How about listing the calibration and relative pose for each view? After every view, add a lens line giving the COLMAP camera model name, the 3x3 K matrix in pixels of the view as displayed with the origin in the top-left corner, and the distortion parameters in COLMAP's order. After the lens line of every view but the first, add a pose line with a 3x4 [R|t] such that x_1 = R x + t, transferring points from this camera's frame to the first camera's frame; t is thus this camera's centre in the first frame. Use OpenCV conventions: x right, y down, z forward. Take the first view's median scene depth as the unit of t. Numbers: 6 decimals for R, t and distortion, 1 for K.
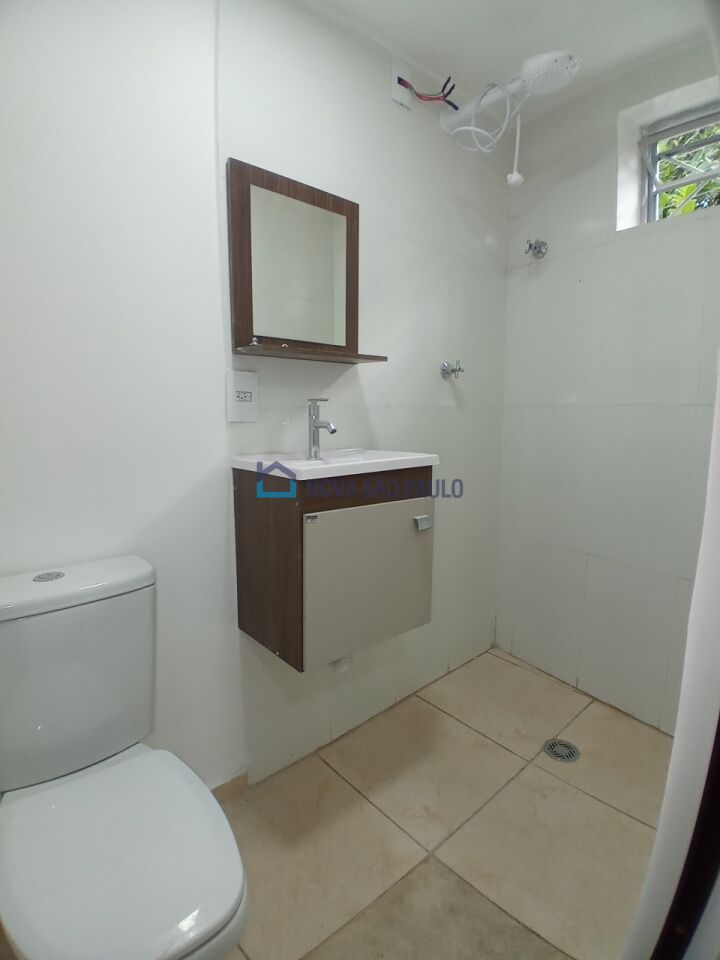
lens RADIAL K [[472.8, 0, 350.9], [0, 472.8, 479.3], [0, 0, 1]] dist [0.014286, -0.053494]
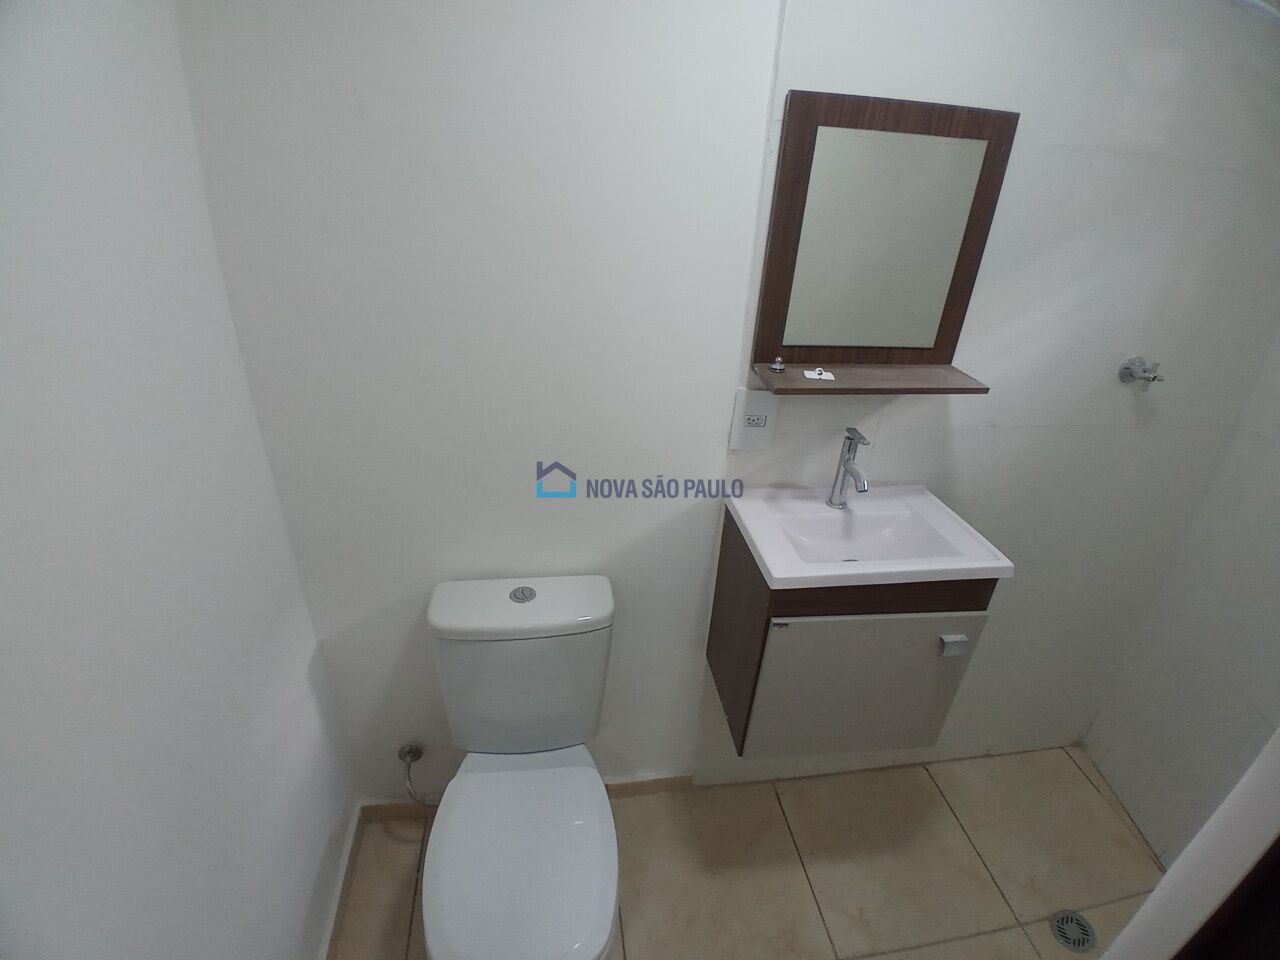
lens RADIAL K [[630.3, 0, 639.3], [0, 630.3, 488.1], [0, 0, 1]] dist [0.014286, -0.053494]
pose [[0.840319, 0.292192, -0.456606, 0.117580], [-0.125470, 0.924264, 0.360546, -0.415214], [0.527373, -0.245683, 0.813337, 0.026363]]
